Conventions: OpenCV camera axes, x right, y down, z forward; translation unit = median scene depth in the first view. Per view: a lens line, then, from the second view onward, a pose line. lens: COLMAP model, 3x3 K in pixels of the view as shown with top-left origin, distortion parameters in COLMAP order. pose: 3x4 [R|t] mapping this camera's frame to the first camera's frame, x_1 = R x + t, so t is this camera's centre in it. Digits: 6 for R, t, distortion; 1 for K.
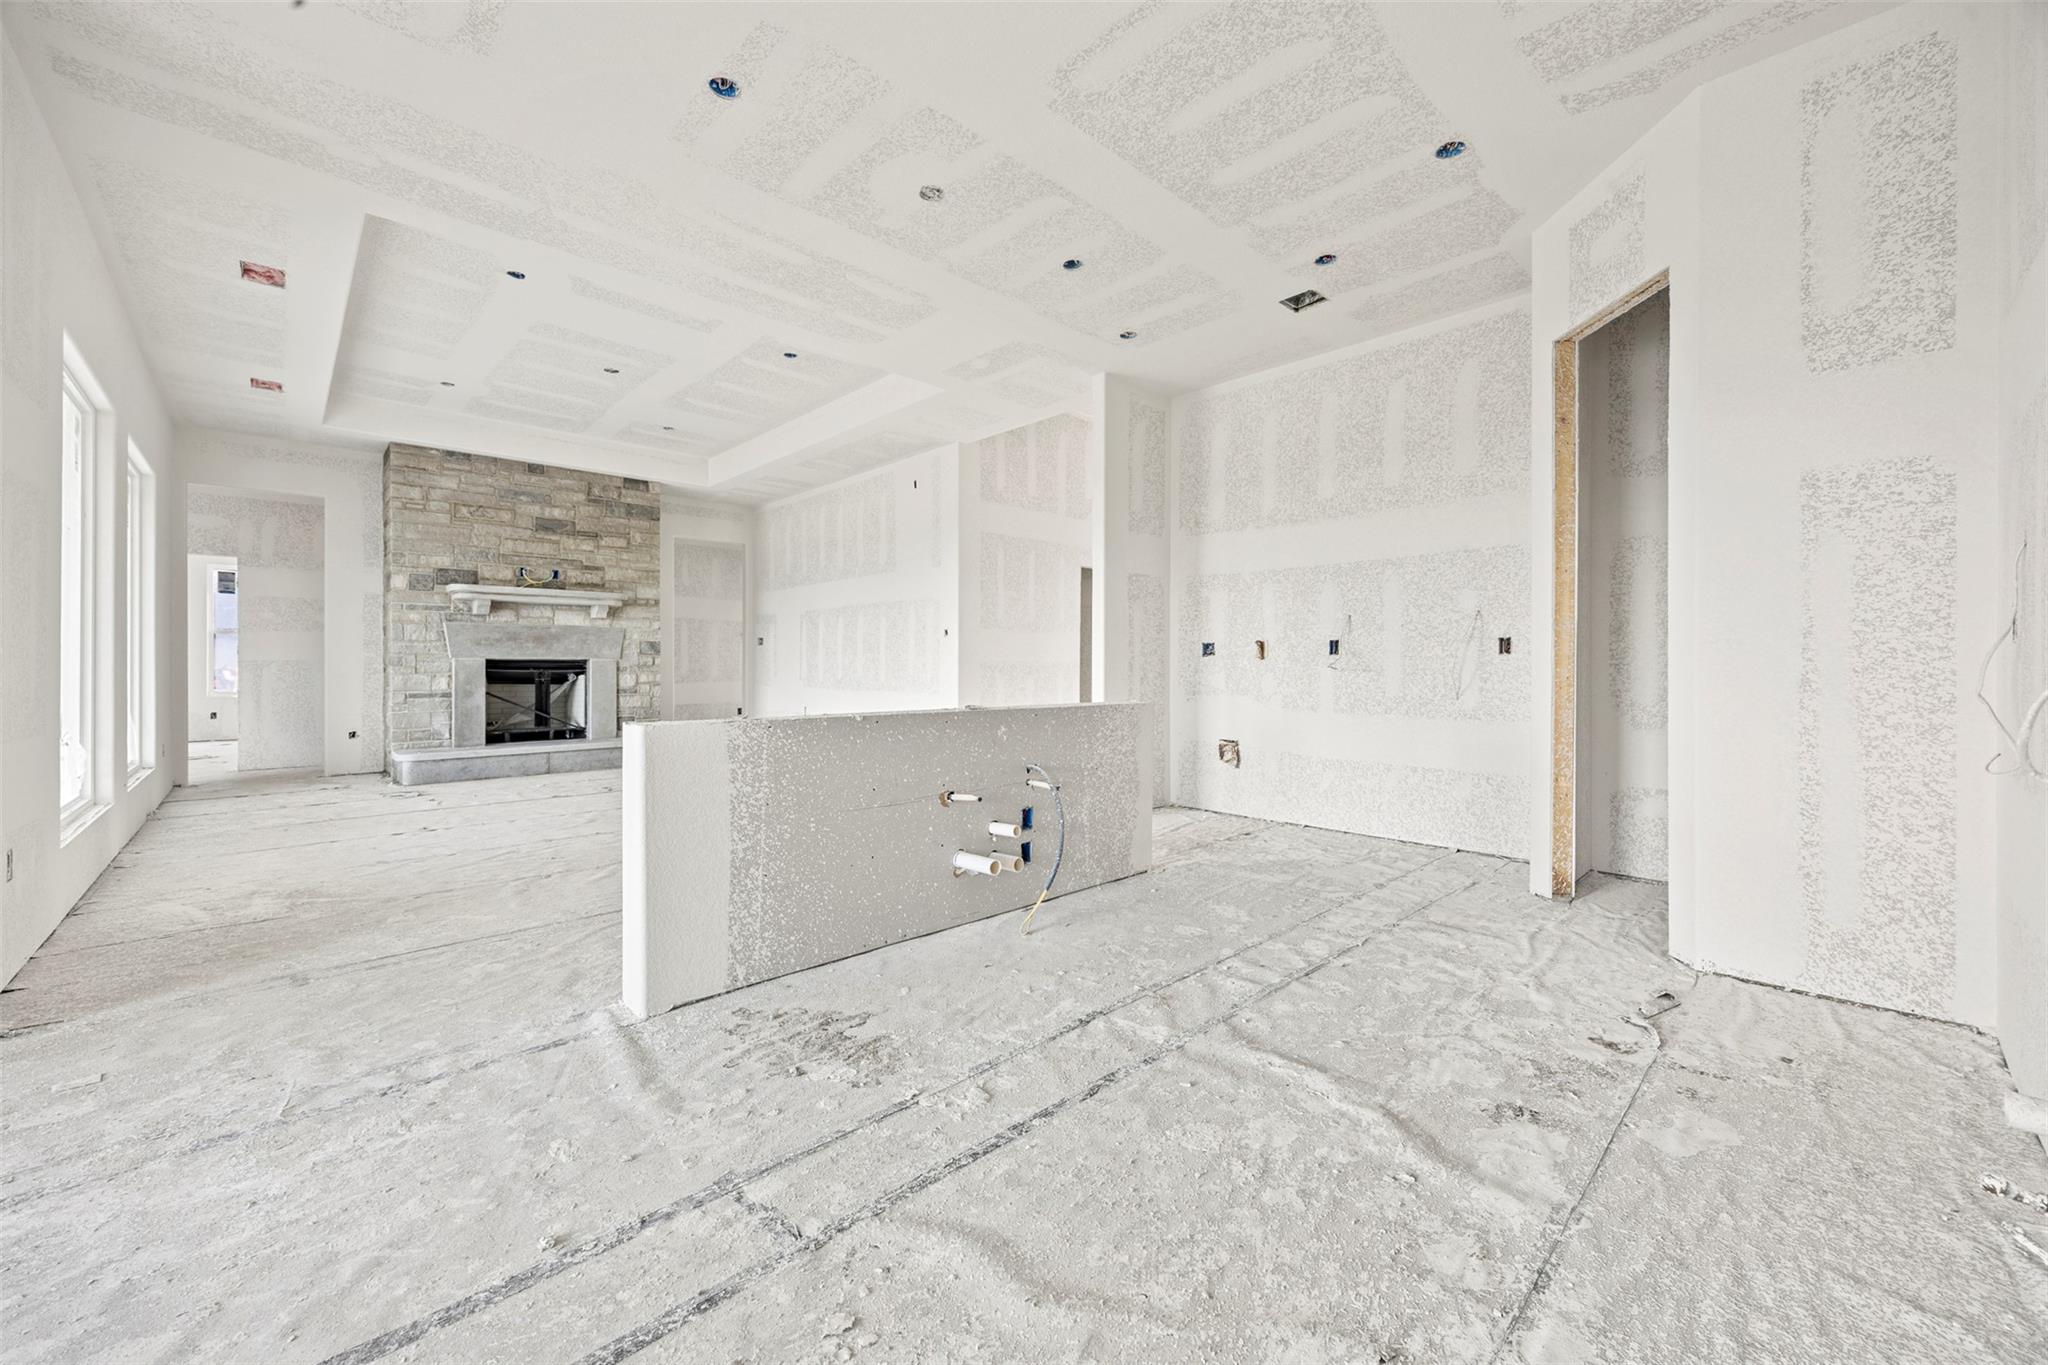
lens RADIAL K [[795.6, 0, 1033.5], [0, 795.6, 670.0], [0, 0, 1]] dist [-0.002456, -0.000112]
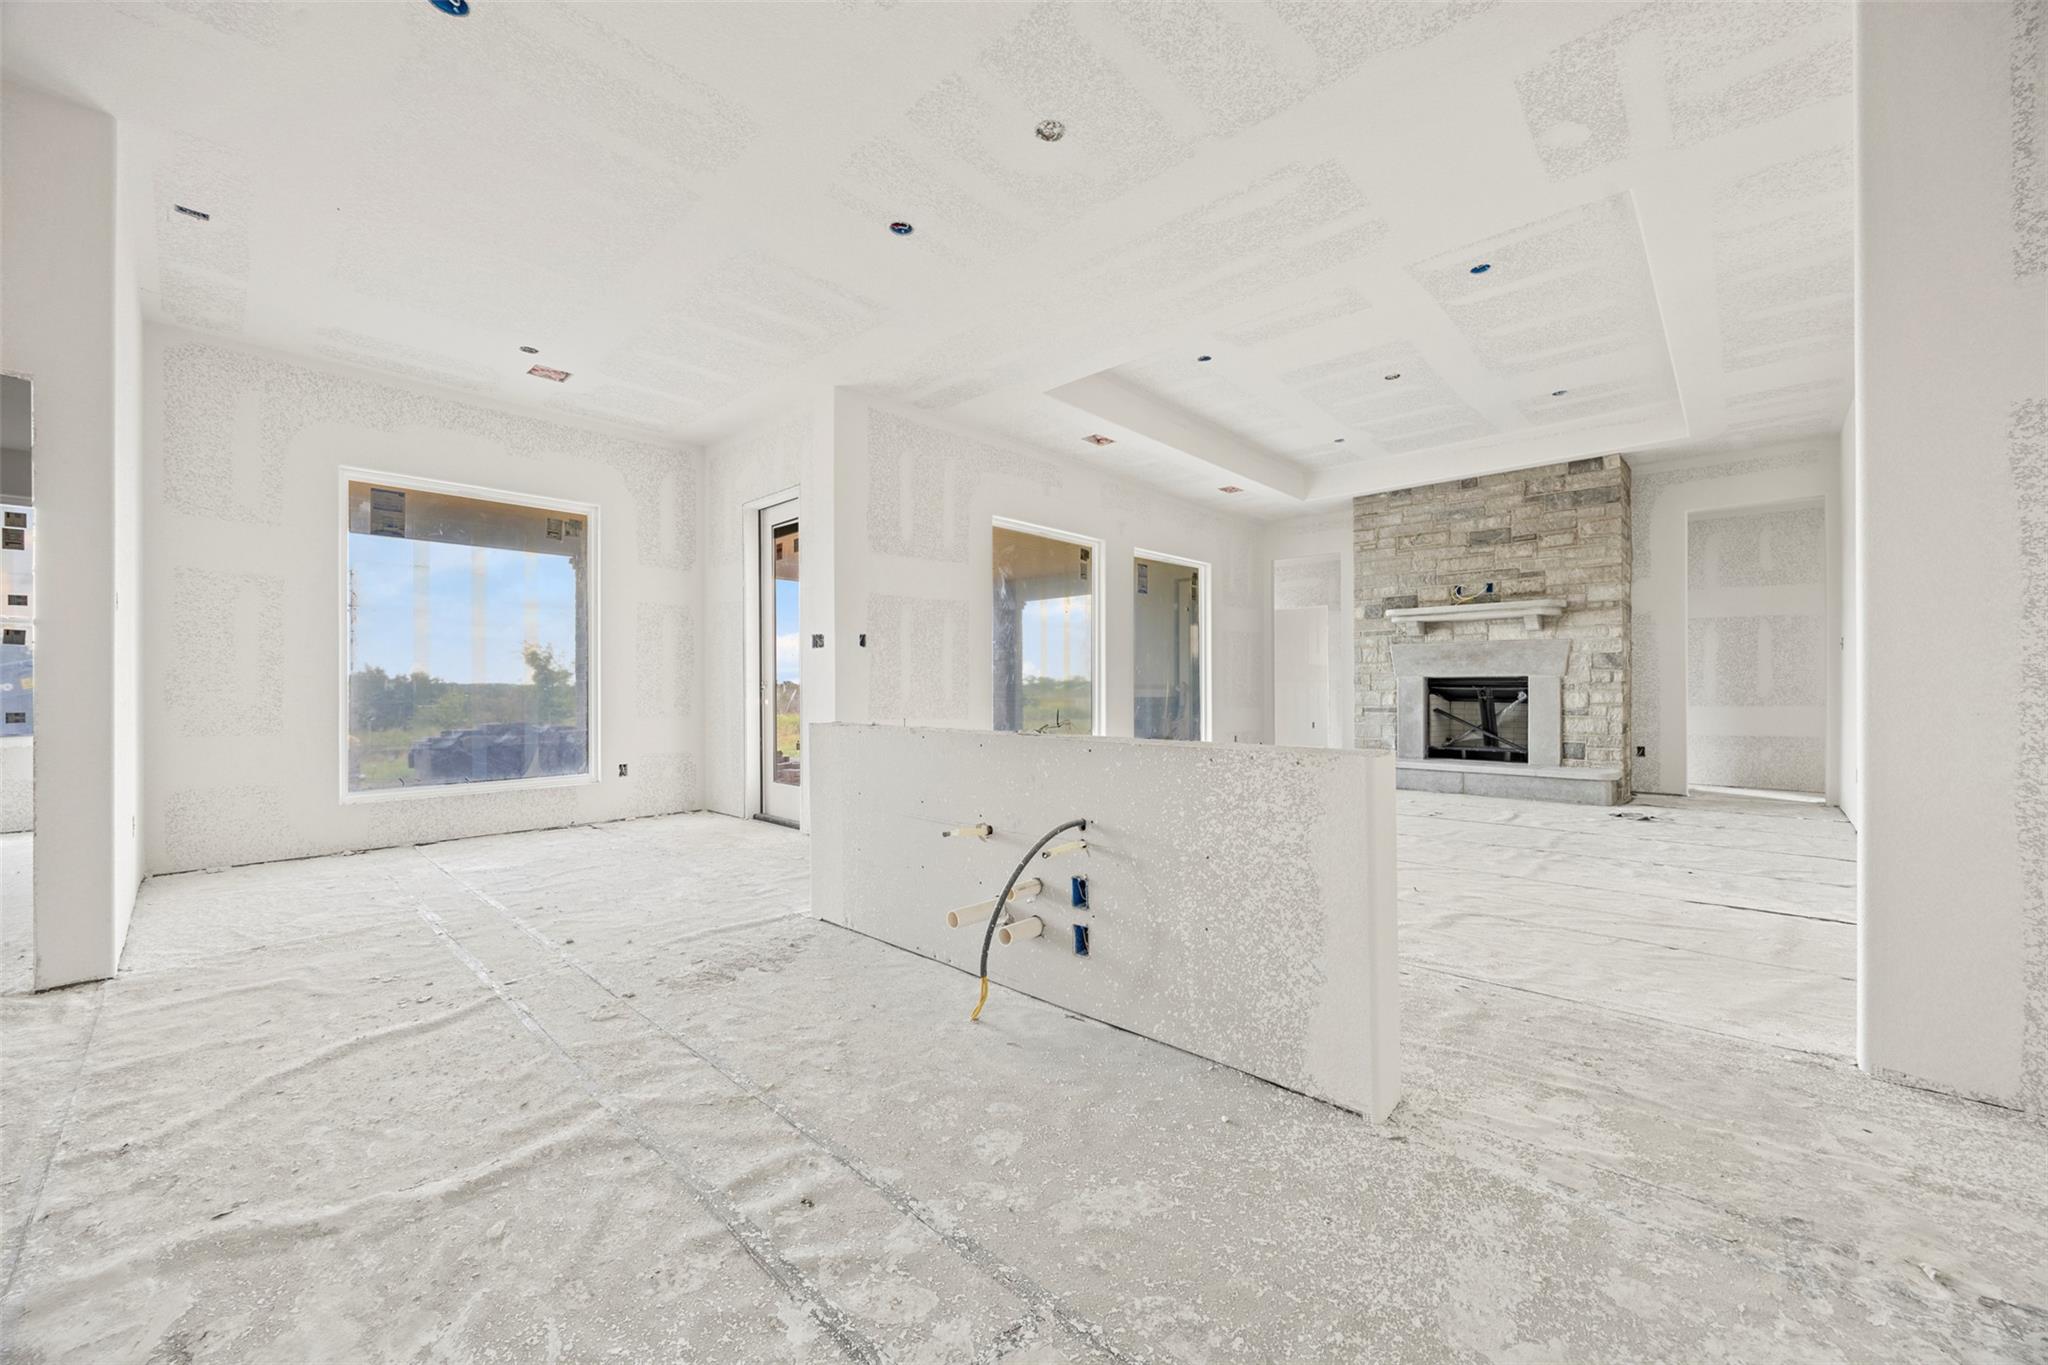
lens RADIAL K [[777.4, 0, 1024.0], [0, 777.4, 682.5], [0, 0, 1]] dist [-0.003932, -0.000278]
pose [[0.050465, -0.006429, -0.998705, 0.314942], [-0.001672, 0.999977, -0.006522, 0.000646], [0.998724, 0.001999, 0.050453, 0.415200]]
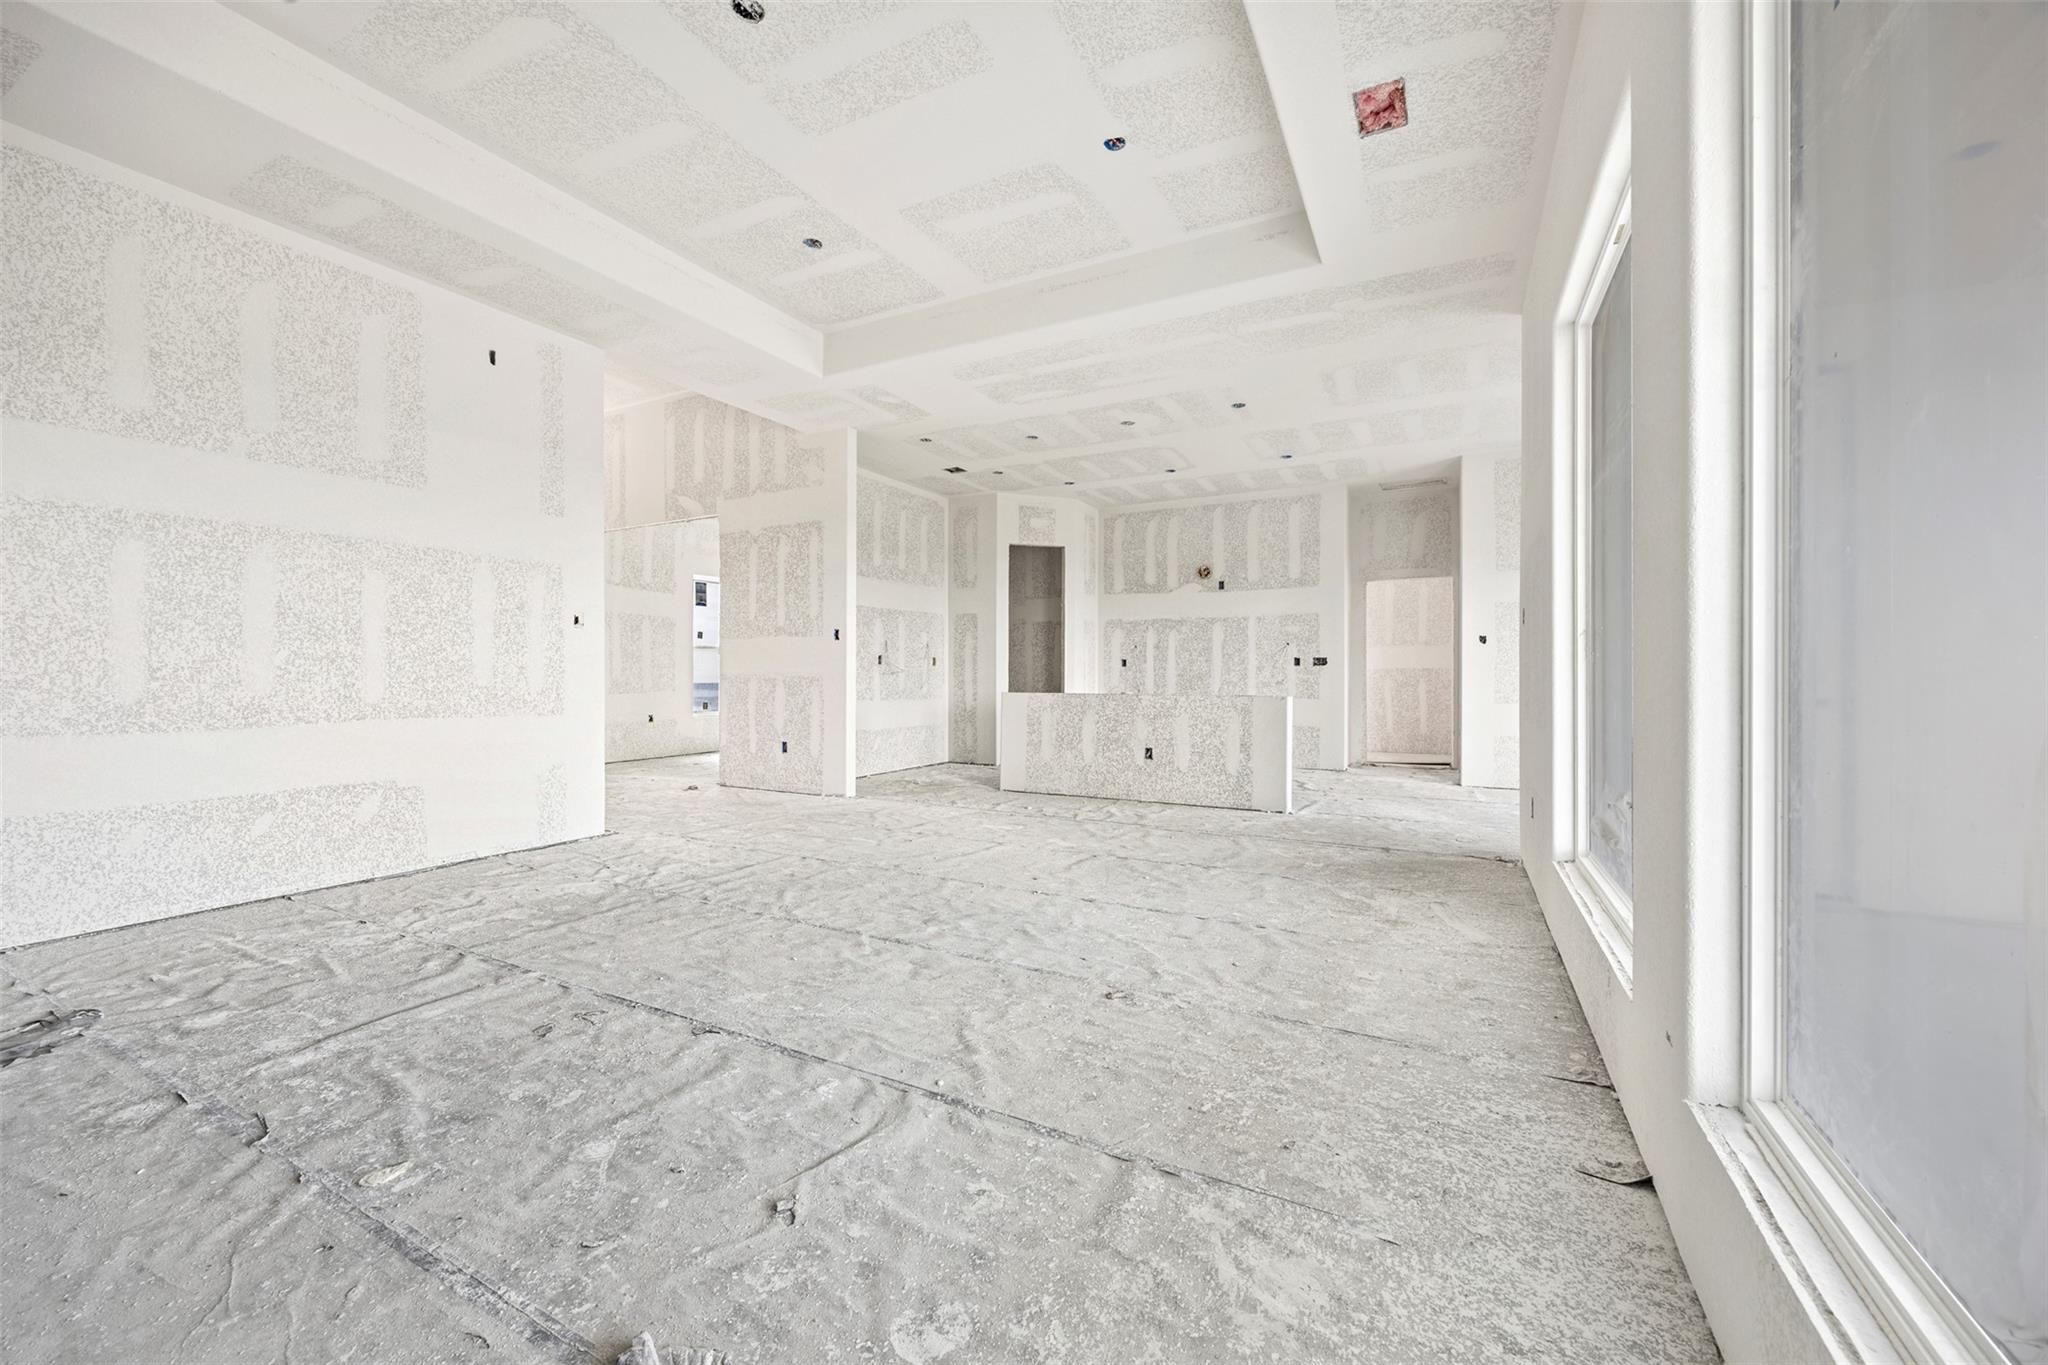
lens RADIAL K [[795.6, 0, 1033.5], [0, 795.6, 670.0], [0, 0, 1]] dist [-0.002456, -0.000112]
pose [[-0.323785, 0.003240, 0.946125, -0.827072], [0.004580, 0.999988, -0.001857, -0.002142], [-0.946120, 0.003732, -0.323796, 0.816887]]
